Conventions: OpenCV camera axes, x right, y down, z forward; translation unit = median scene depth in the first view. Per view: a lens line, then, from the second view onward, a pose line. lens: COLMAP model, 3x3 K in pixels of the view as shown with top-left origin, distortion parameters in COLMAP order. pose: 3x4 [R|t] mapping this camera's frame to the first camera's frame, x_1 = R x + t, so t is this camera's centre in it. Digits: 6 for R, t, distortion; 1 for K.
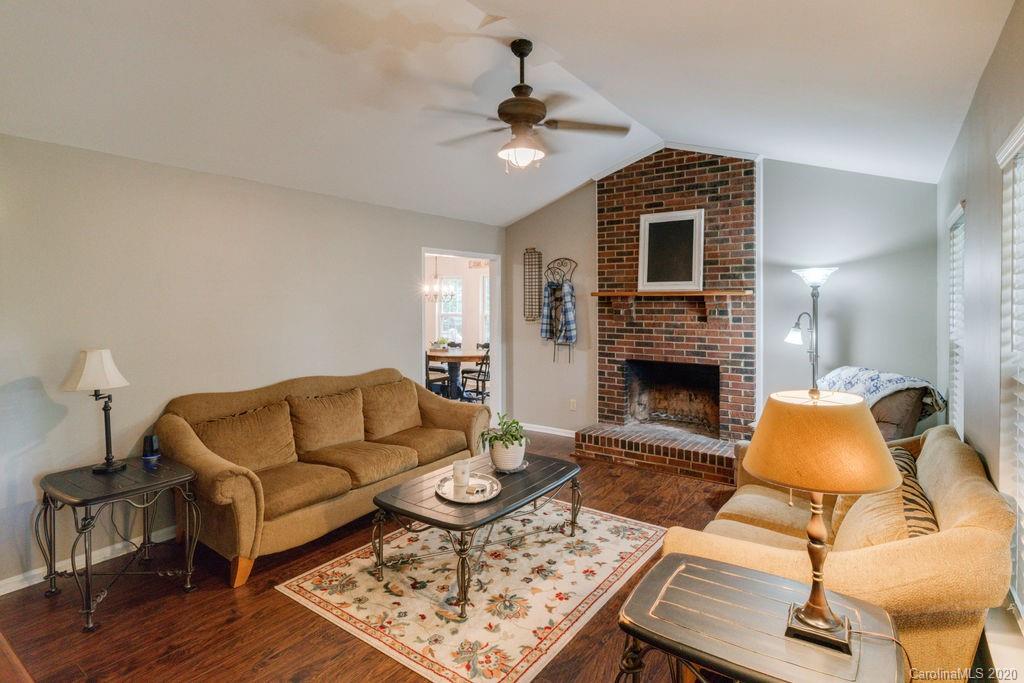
lens RADIAL K [[522.9, 0, 480.3], [0, 522.9, 310.0], [0, 0, 1]] dist [-0.005519, 0.001881]
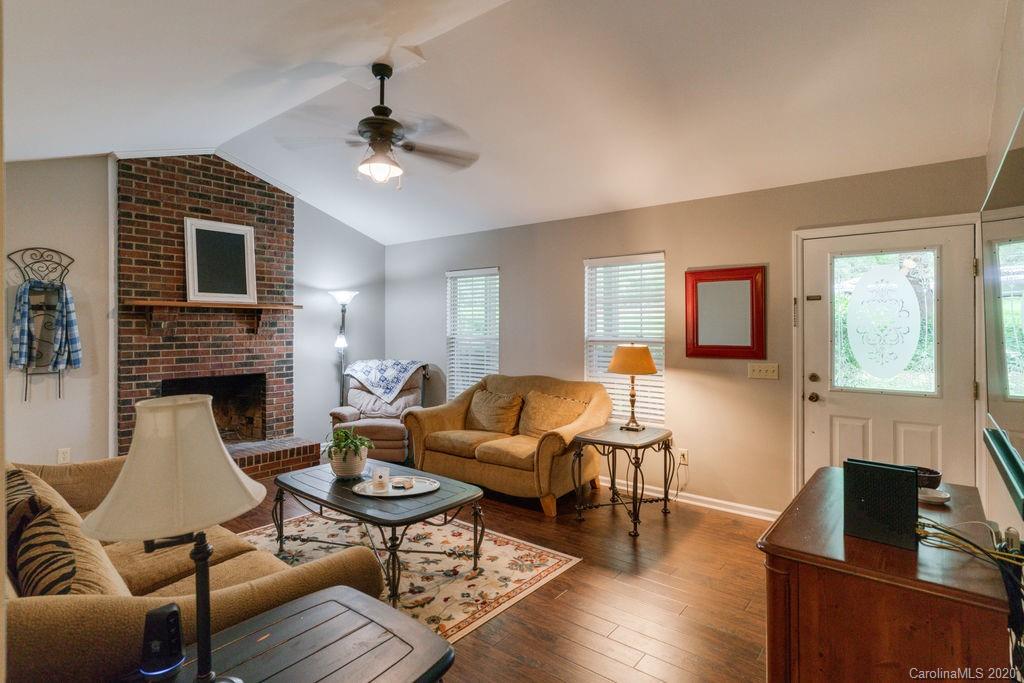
lens RADIAL K [[522.9, 0, 509.5], [0, 522.9, 332.5], [0, 0, 1]] dist [-0.005519, 0.001881]
pose [[0.046310, -0.011249, 0.998864, -0.602673], [0.016368, 0.999811, 0.010501, 0.017886], [-0.998793, 0.015863, 0.046485, 0.425801]]
